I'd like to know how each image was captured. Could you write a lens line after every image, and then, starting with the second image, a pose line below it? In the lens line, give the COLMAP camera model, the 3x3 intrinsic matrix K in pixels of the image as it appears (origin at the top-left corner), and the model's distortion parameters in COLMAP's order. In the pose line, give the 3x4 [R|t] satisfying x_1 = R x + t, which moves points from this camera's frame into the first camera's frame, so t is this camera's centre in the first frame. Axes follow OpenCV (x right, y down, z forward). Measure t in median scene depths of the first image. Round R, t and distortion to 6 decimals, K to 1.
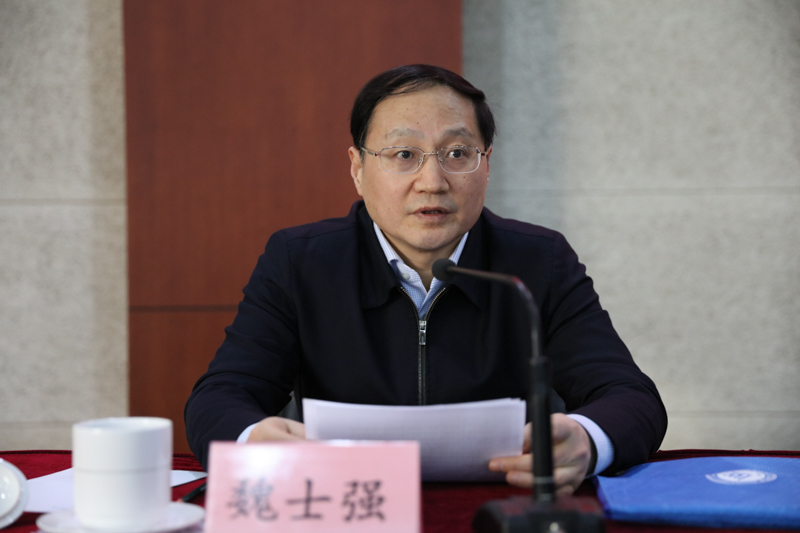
lens RADIAL K [[1556.0, 0, 399.5], [0, 1556.0, 267.1], [0, 0, 1]] dist [0.173178, 0.000000]
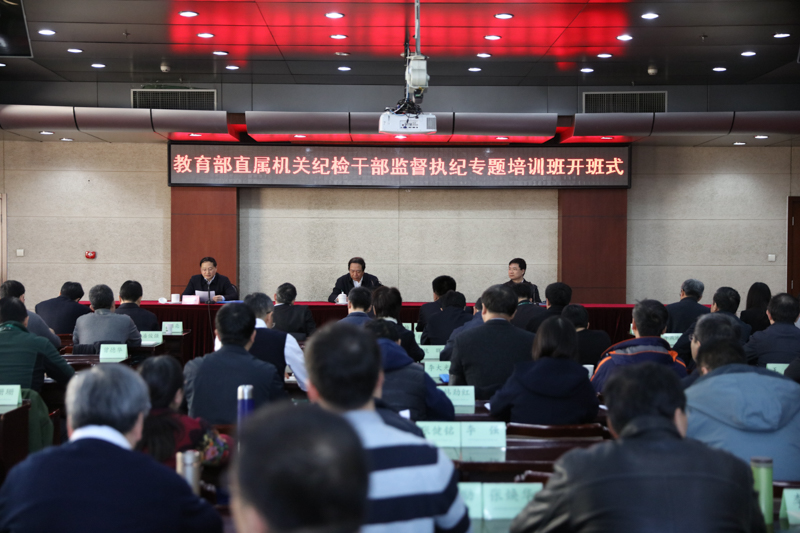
lens RADIAL K [[1307.1, 0, 400.4], [0, 1307.1, 267.6], [0, 0, 1]] dist [0.043458, 0.000000]
pose [[0.999599, 0.015212, 0.023870, 0.440959], [-0.015318, 0.999874, 0.004263, -0.058158], [-0.023802, -0.004626, 0.999706, -3.074028]]
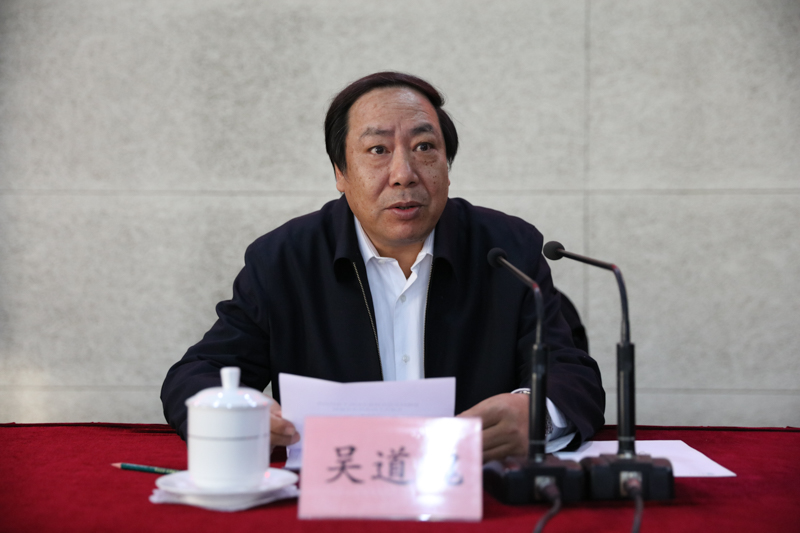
lens RADIAL K [[1432.0, 0, 400.3], [0, 1432.0, 272.6], [0, 0, 1]] dist [0.126287, 0.000000]
pose [[0.999606, 0.011479, -0.025615, 0.425767], [-0.011129, 0.999843, 0.013776, -0.007013], [0.025769, -0.013485, 0.999577, -0.038853]]
